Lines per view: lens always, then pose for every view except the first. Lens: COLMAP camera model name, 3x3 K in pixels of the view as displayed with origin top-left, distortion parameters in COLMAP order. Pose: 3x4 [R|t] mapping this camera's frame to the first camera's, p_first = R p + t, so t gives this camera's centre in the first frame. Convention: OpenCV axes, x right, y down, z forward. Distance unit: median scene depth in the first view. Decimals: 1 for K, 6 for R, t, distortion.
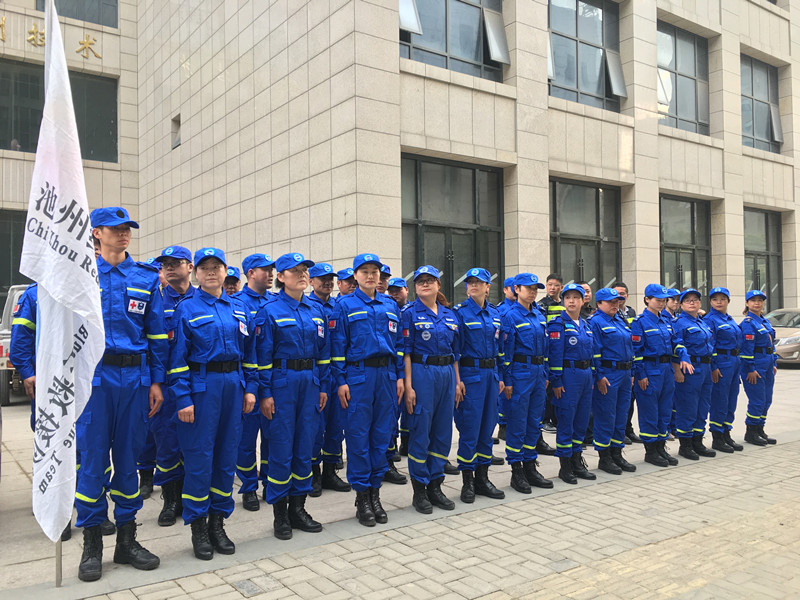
lens RADIAL K [[687.6, 0, 400.0], [0, 687.6, 300.0], [0, 0, 1]] dist [0.002855, 0.003436]
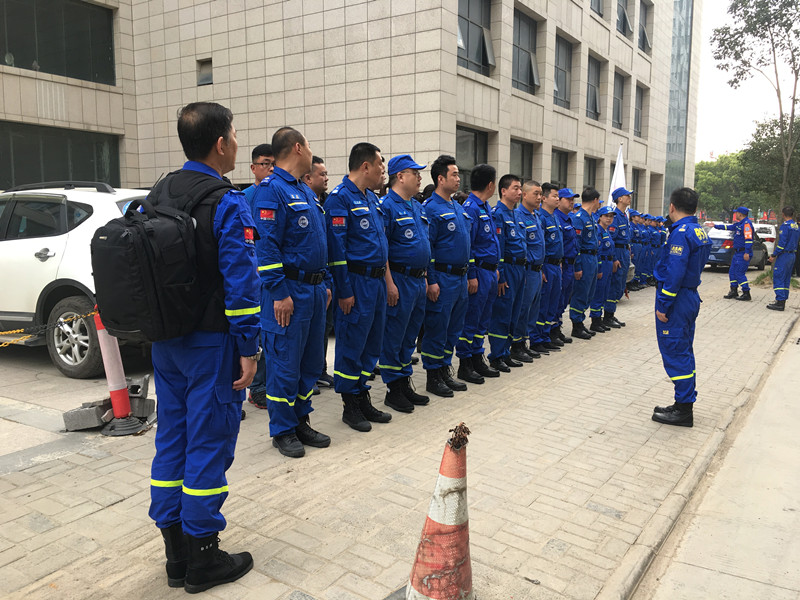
lens RADIAL K [[671.6, 0, 400.0], [0, 671.6, 300.0], [0, 0, 1]] dist [0.048356, -0.005349]
pose [[0.934288, -0.026452, 0.355537, -0.388865], [-0.021047, 0.991412, 0.129068, -0.001151], [-0.355898, -0.128070, 0.925708, -0.278439]]
